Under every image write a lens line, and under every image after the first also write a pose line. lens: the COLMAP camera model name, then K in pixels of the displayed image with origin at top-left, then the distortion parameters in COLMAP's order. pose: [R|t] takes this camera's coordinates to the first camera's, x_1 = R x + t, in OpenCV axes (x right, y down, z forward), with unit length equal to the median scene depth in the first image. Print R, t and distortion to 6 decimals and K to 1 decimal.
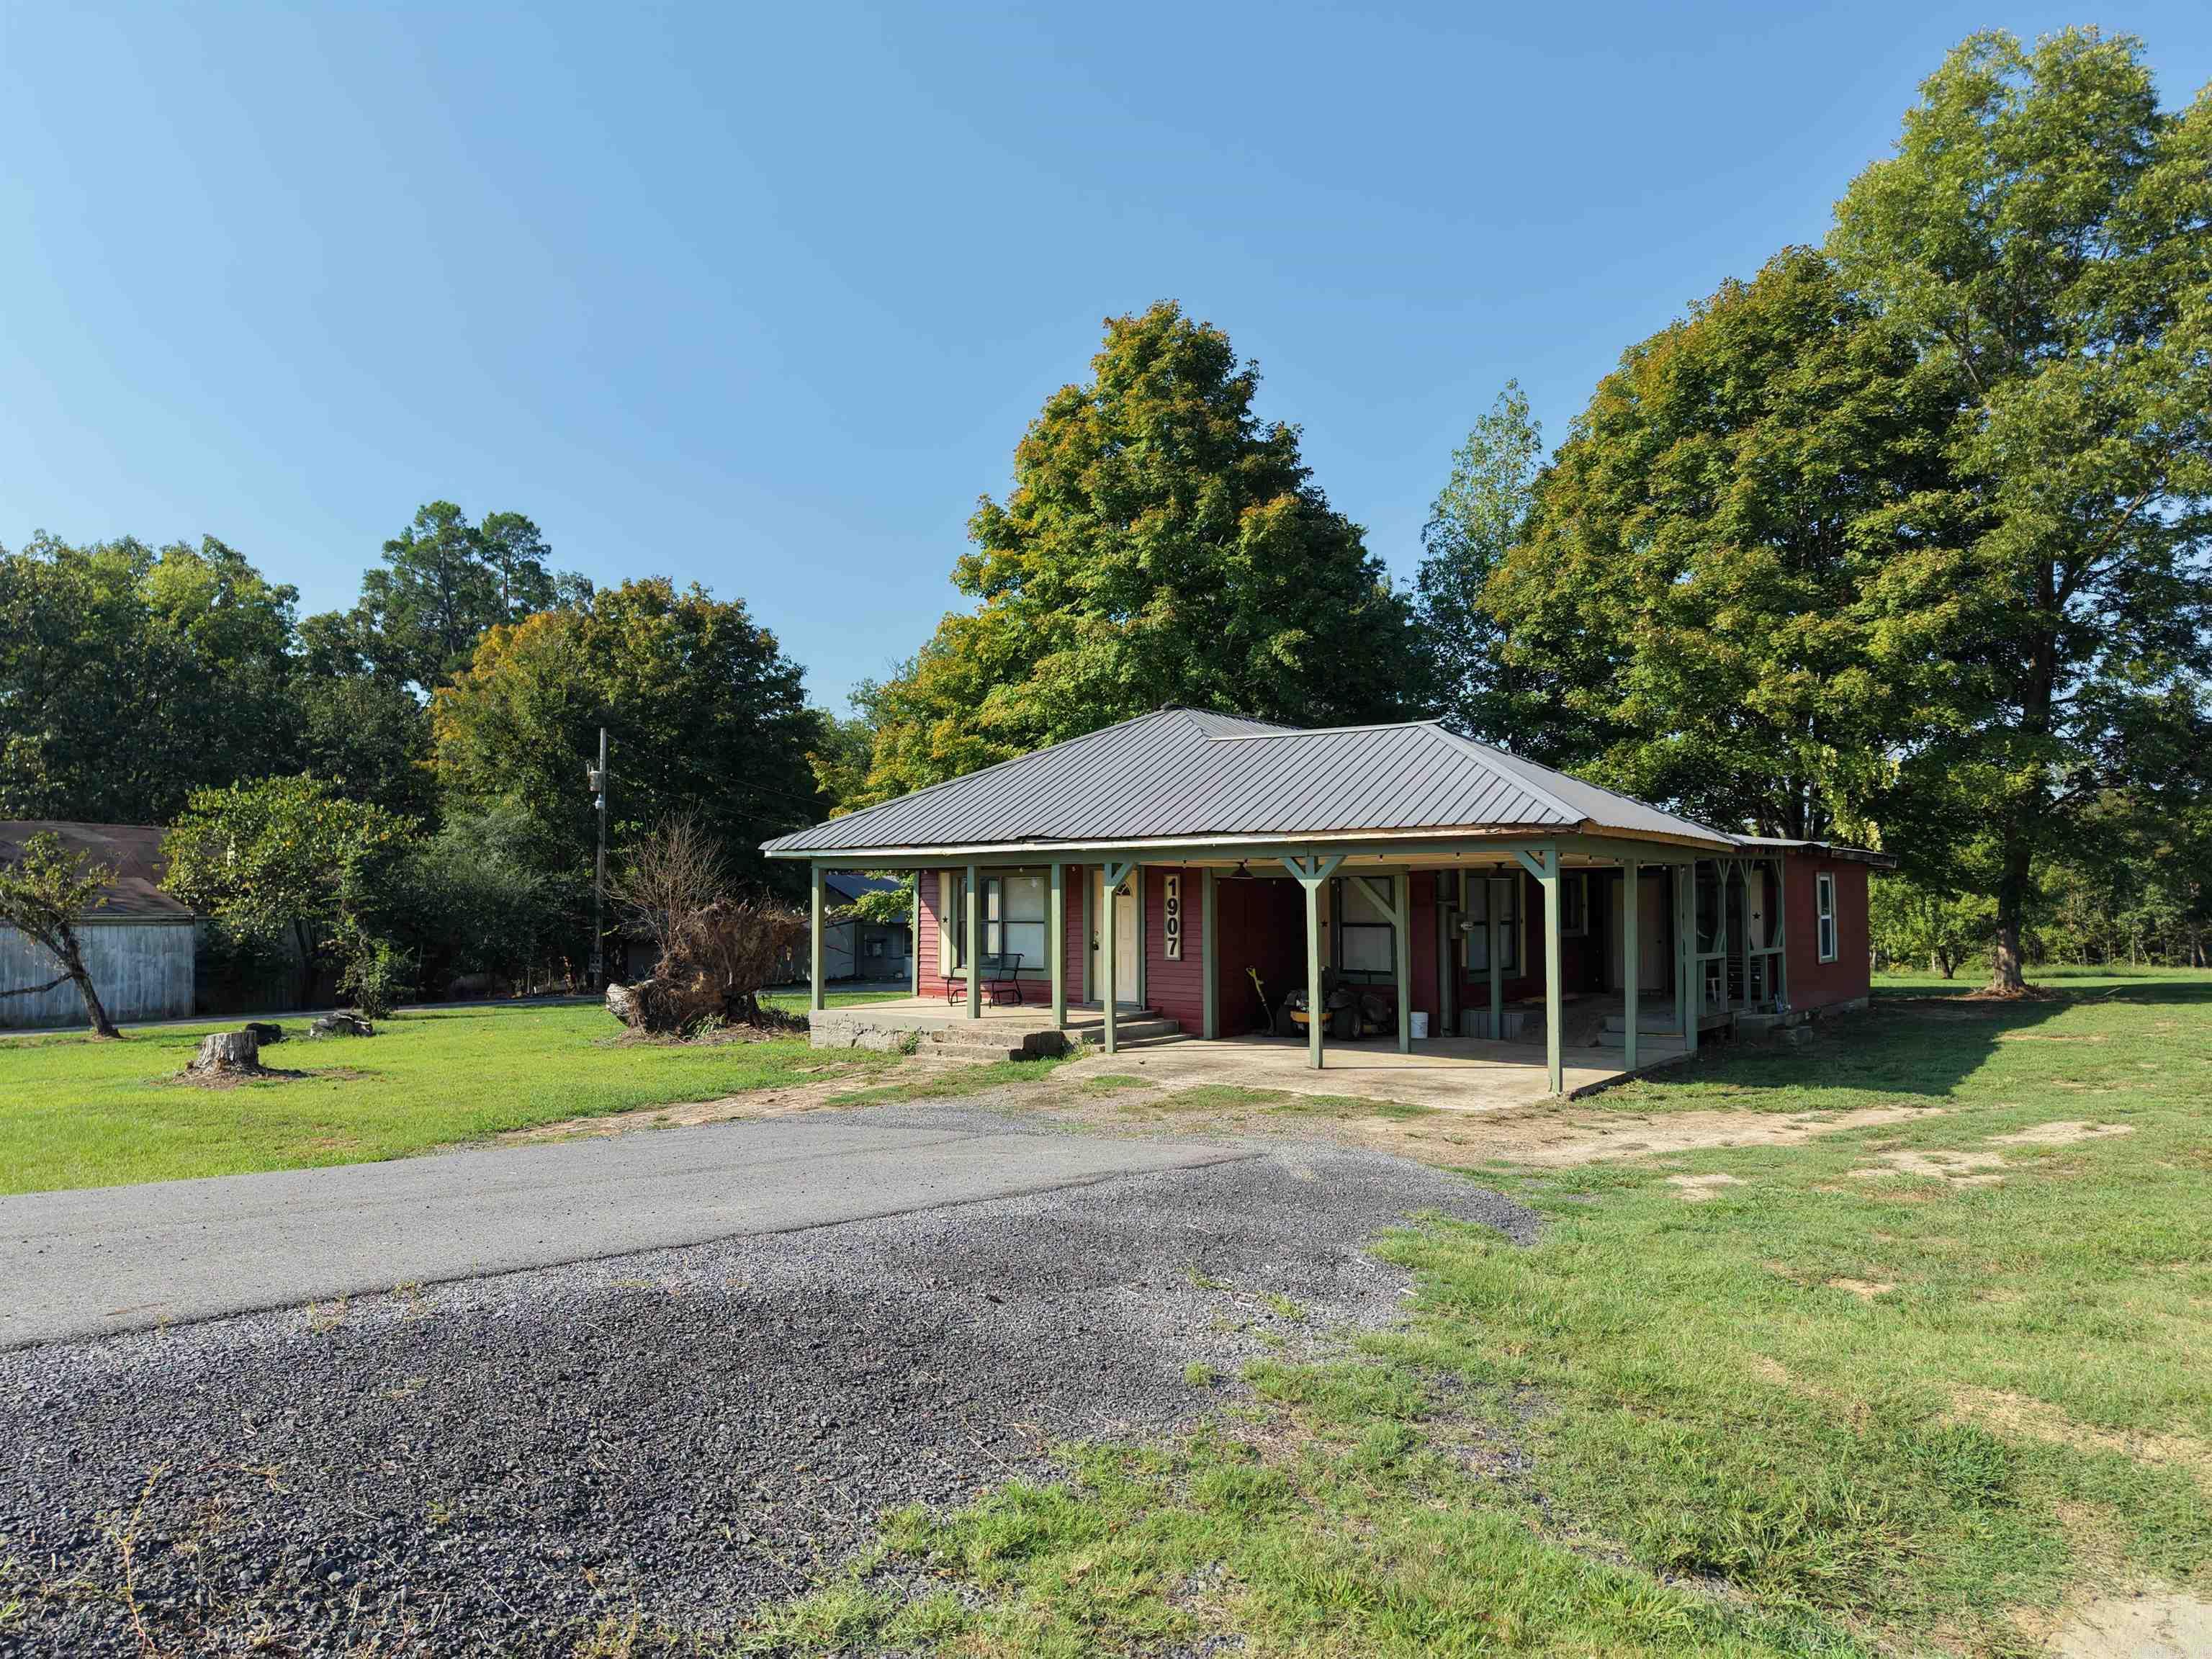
lens RADIAL K [[1484.9, 0, 1097.2], [0, 1484.9, 822.4], [0, 0, 1]] dist [0.041418, -0.047029]
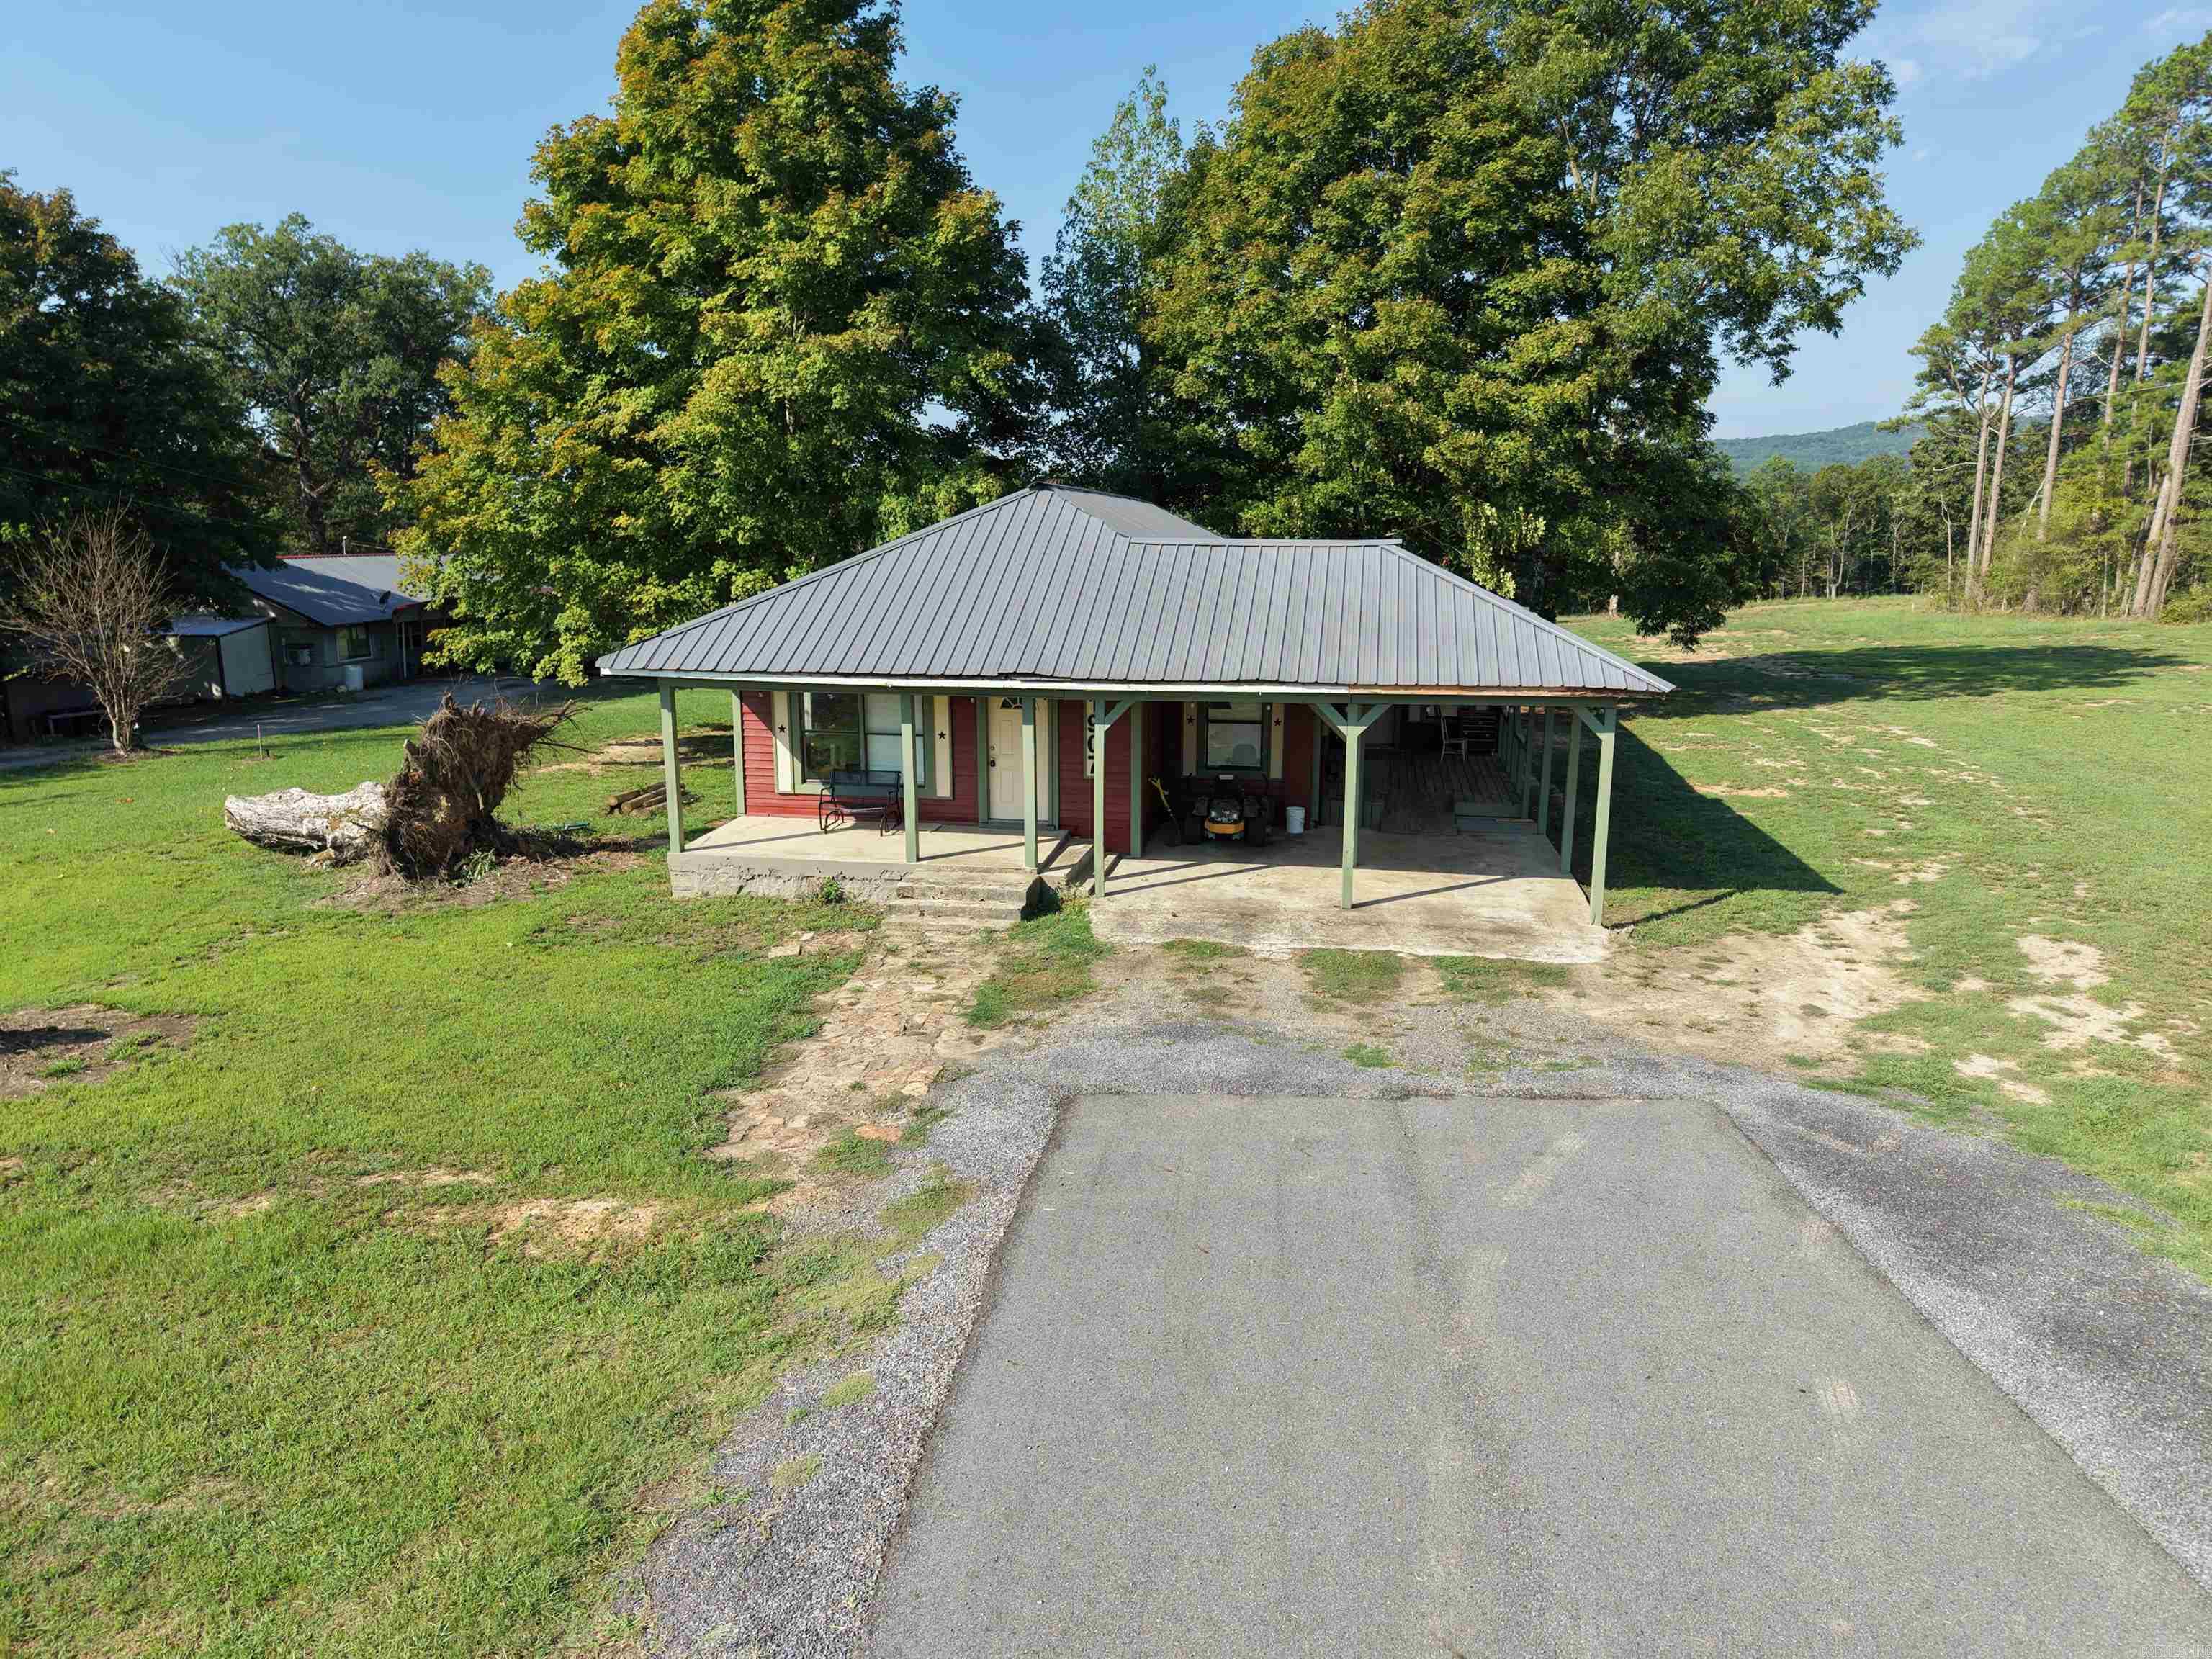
lens RADIAL K [[1484.9, 0, 1097.2], [0, 1484.9, 822.4], [0, 0, 1]] dist [0.041418, -0.047029]
pose [[0.893388, -0.084613, 0.441247, -0.250900], [-0.028037, 0.969693, 0.242712, -0.075238], [-0.448411, -0.229207, 0.863940, 0.112640]]
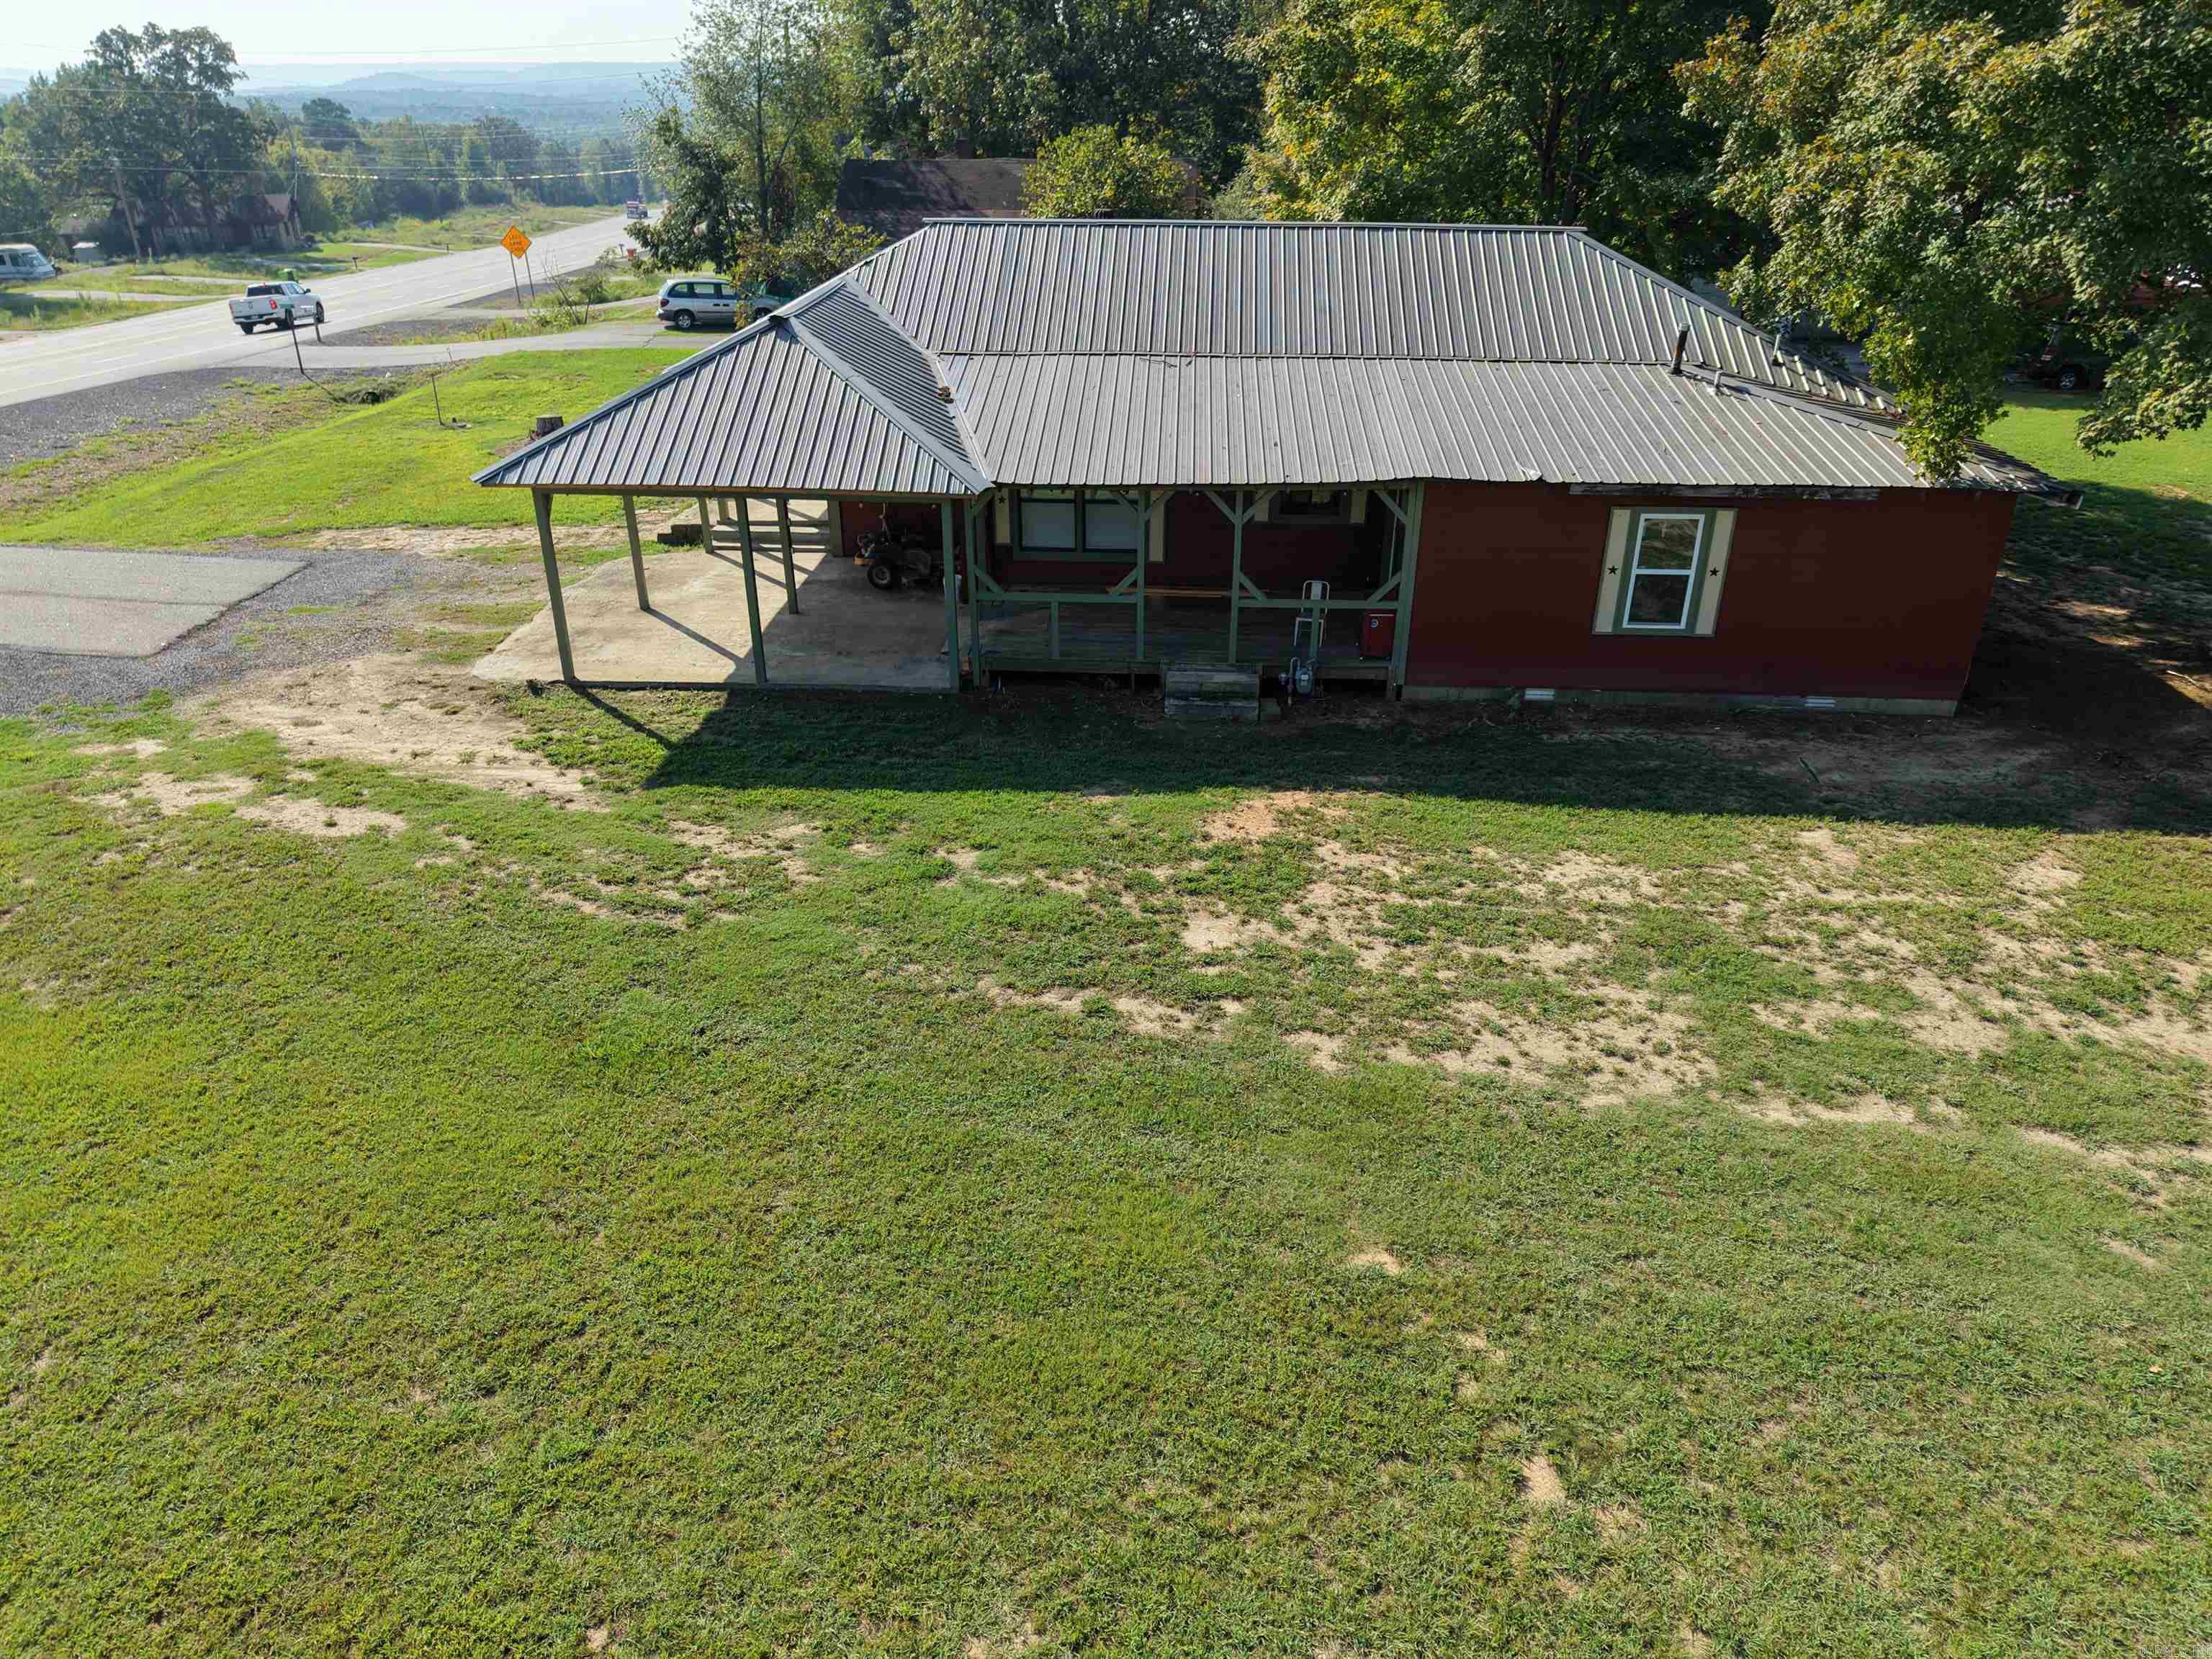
lens RADIAL K [[1493.0, 0, 1106.0], [0, 1493.0, 829.5], [0, 0, 1]] dist [0.000630, 0.001900]
pose [[0.545755, 0.380032, -0.746811, 0.776013], [0.047184, 0.875890, 0.480198, -0.149157], [0.836615, -0.297308, 0.460090, 0.375011]]
